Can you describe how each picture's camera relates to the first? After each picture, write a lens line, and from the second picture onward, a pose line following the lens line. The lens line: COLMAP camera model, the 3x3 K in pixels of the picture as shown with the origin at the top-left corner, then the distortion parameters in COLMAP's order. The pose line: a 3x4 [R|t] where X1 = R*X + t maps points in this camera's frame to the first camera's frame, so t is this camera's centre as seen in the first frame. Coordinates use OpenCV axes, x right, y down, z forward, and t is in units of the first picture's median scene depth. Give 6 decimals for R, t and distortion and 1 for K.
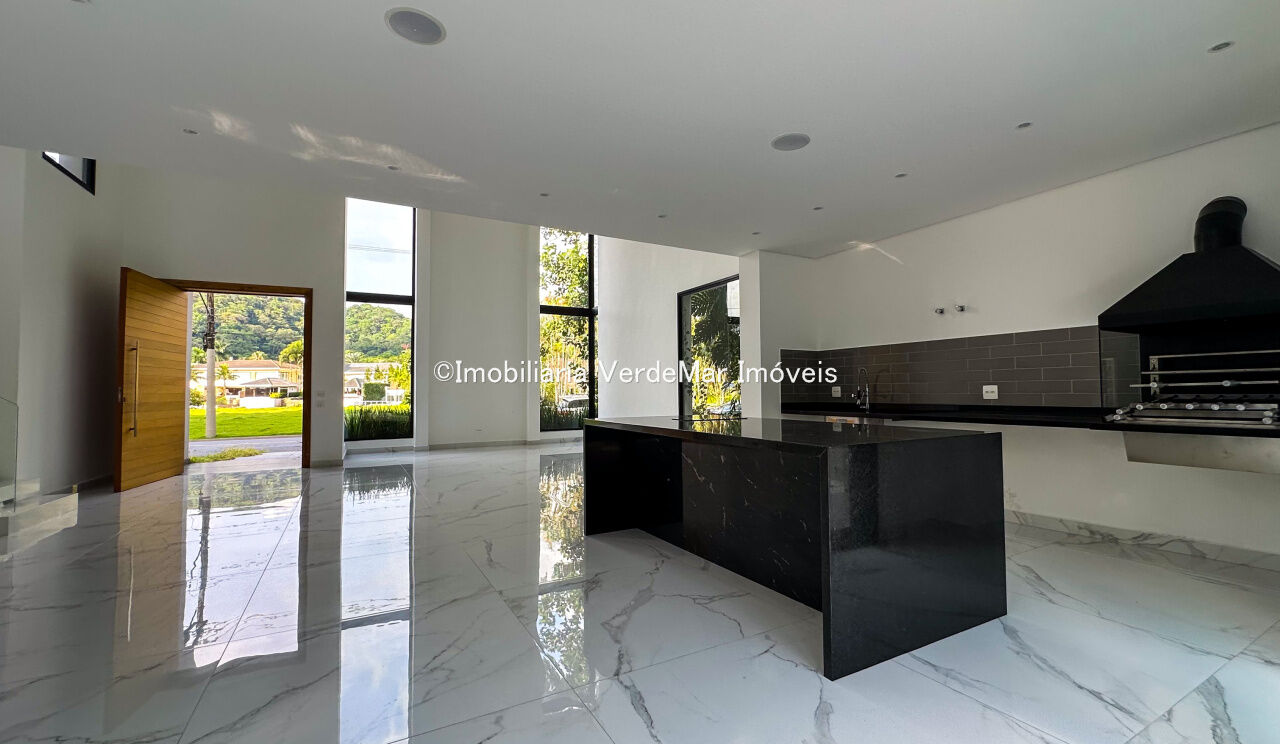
lens RADIAL K [[534.9, 0, 660.4], [0, 534.9, 371.1], [0, 0, 1]] dist [0.000095, 0.000044]
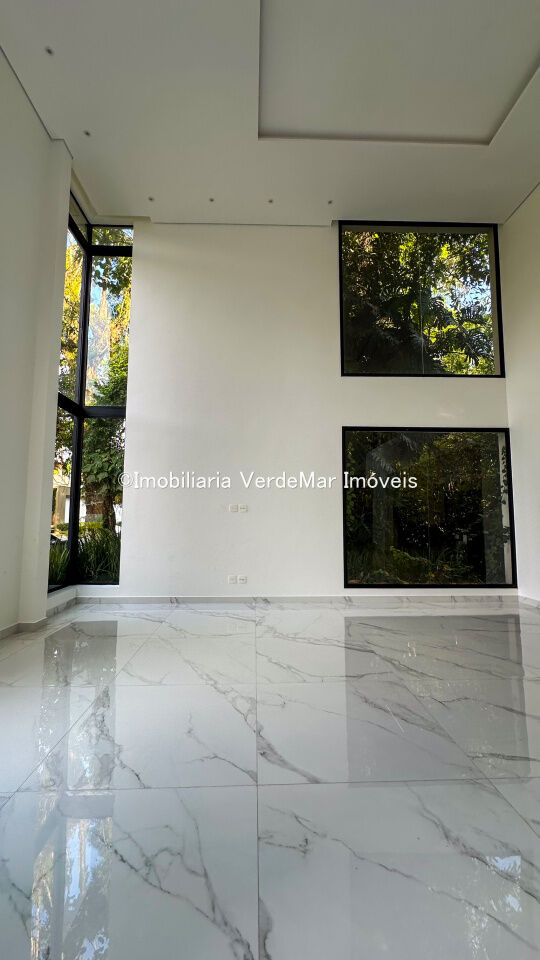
lens RADIAL K [[383.9, 0, 271.5], [0, 383.9, 479.8], [0, 0, 1]] dist [-0.001857, -0.000060]
pose [[0.463580, 0.093954, 0.881060, -0.535771], [-0.039771, 0.995567, -0.085238, 0.011975], [-0.885162, 0.004474, 0.465261, 0.675740]]
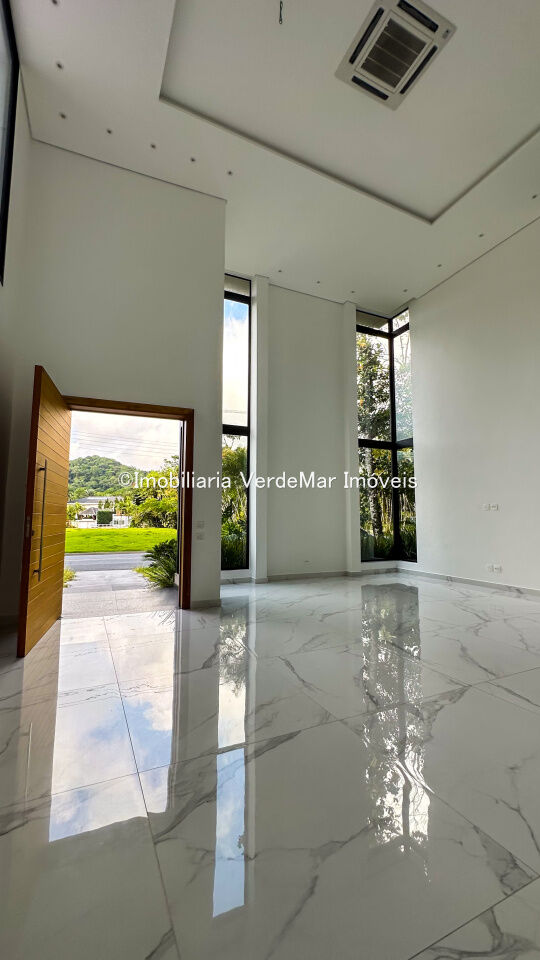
lens RADIAL K [[393.6, 0, 271.6], [0, 393.6, 479.5], [0, 0, 1]] dist [0.000214, 0.000234]
pose [[0.997046, 0.002606, -0.076761, -0.372454], [-0.007350, 0.998075, -0.061585, 0.004942], [0.076453, 0.061967, 0.995146, 0.276240]]
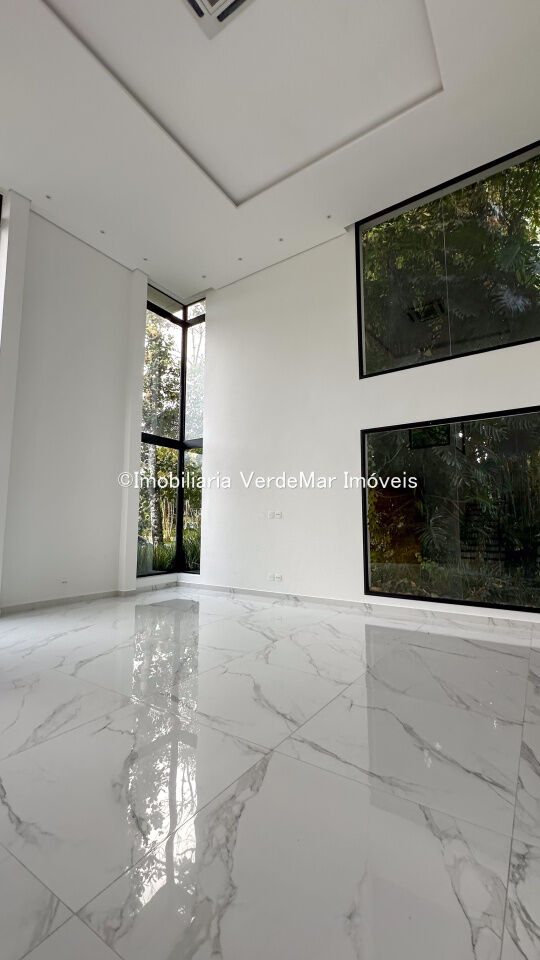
lens RADIAL K [[404.8, 0, 270.4], [0, 404.8, 479.6], [0, 0, 1]] dist [-0.001912, -0.000028]
pose [[0.897659, 0.057929, 0.436866, -0.358819], [-0.025352, 0.996469, -0.080040, 0.003116], [-0.439960, 0.060774, 0.895959, 0.367404]]
